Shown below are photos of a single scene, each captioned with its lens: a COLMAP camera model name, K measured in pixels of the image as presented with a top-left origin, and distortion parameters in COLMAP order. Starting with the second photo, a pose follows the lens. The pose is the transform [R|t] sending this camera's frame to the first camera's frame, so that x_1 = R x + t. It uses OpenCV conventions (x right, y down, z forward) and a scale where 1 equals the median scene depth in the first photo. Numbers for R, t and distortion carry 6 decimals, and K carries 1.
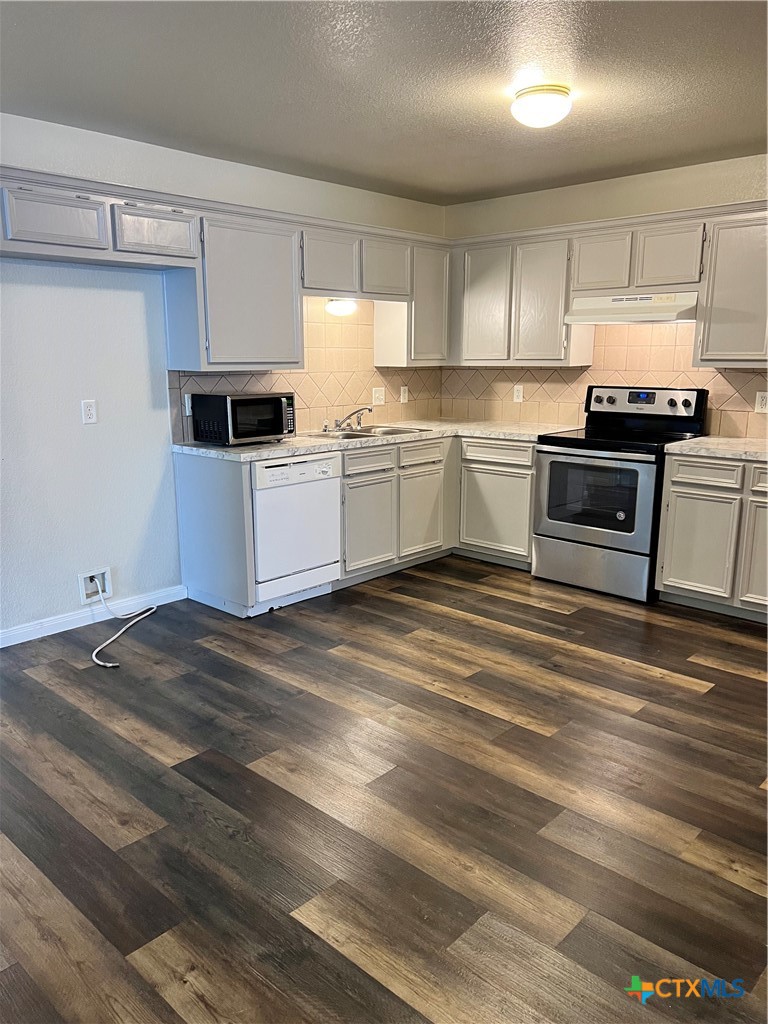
lens RADIAL K [[764.4, 0, 379.5], [0, 764.4, 516.0], [0, 0, 1]] dist [0.053380, -0.012753]
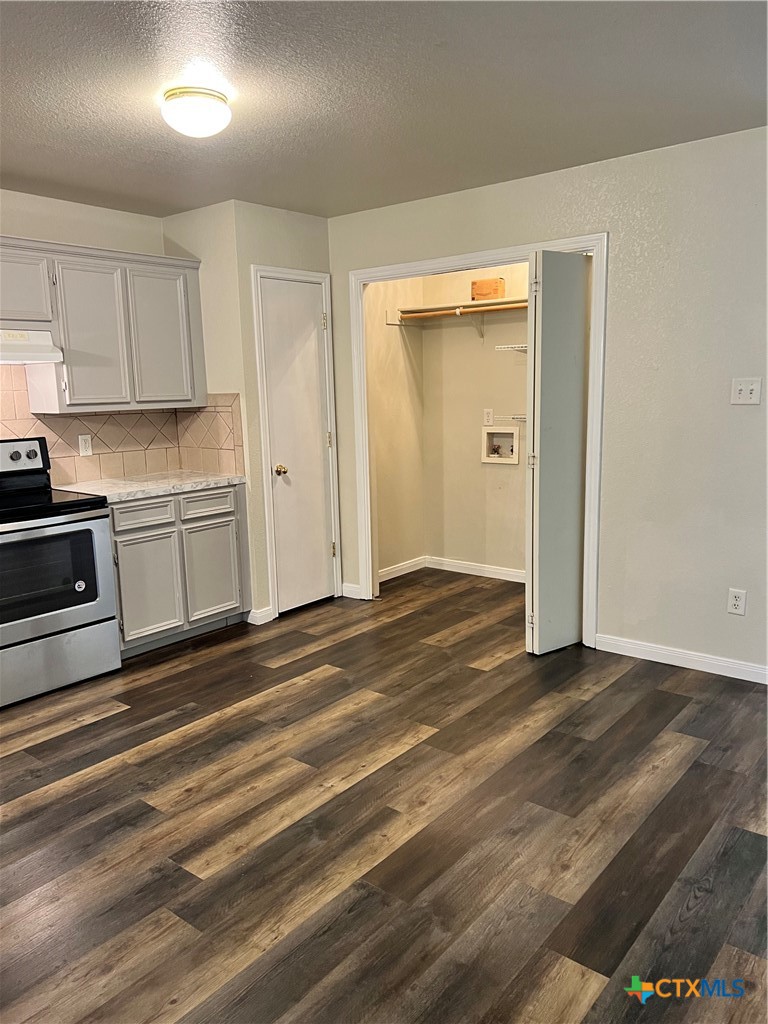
lens RADIAL K [[764.4, 0, 378.7], [0, 764.4, 508.8], [0, 0, 1]] dist [0.053380, -0.012753]
pose [[-0.058845, -0.162706, 0.984918, -0.614653], [0.234995, 0.956644, 0.172076, -0.174360], [-0.970214, 0.241576, -0.018059, 0.772149]]
